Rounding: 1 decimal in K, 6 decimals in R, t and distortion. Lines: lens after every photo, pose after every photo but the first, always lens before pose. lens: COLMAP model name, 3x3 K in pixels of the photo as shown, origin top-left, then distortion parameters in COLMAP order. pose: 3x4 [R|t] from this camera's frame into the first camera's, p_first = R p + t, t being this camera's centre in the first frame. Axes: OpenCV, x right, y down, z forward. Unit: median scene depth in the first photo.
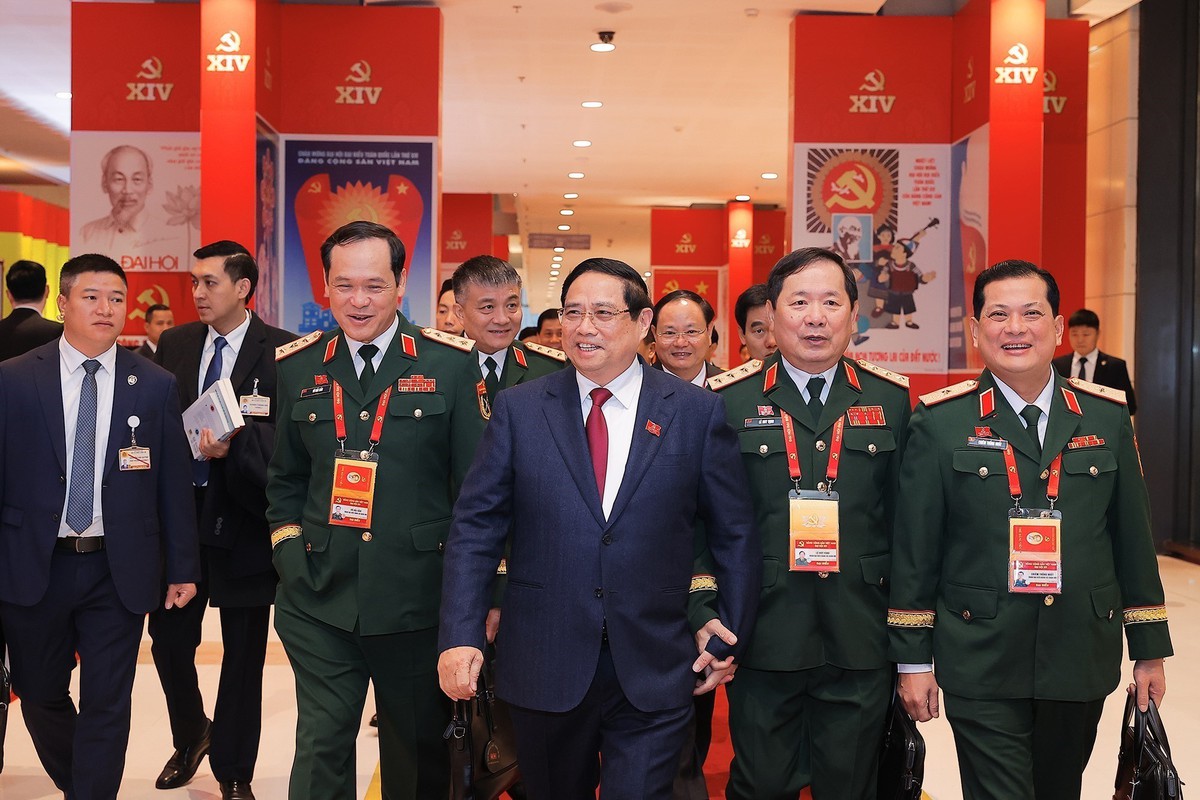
lens RADIAL K [[1553.0, 0, 600.0], [0, 1553.0, 400.0], [0, 0, 1]] dist [0.128136, 0.002694]
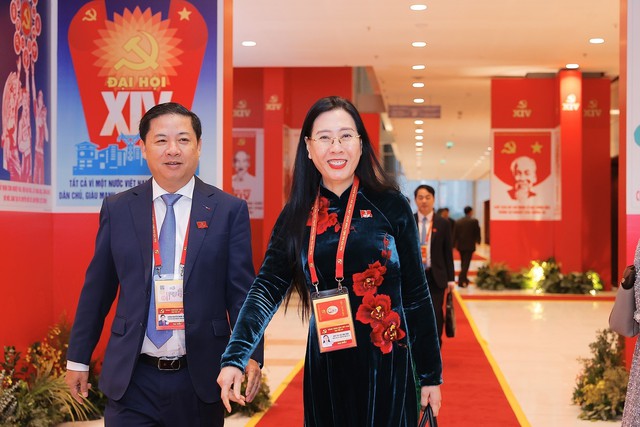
lens RADIAL K [[1292.4, 0, 320.0], [0, 1292.4, 213.5], [0, 0, 1]] dist [0.039318, 0.096272]
pose [[0.994708, -0.009044, -0.102345, 0.025356], [0.006371, 0.999631, -0.026419, -0.000459], [0.102546, 0.025627, 0.994398, 0.263622]]
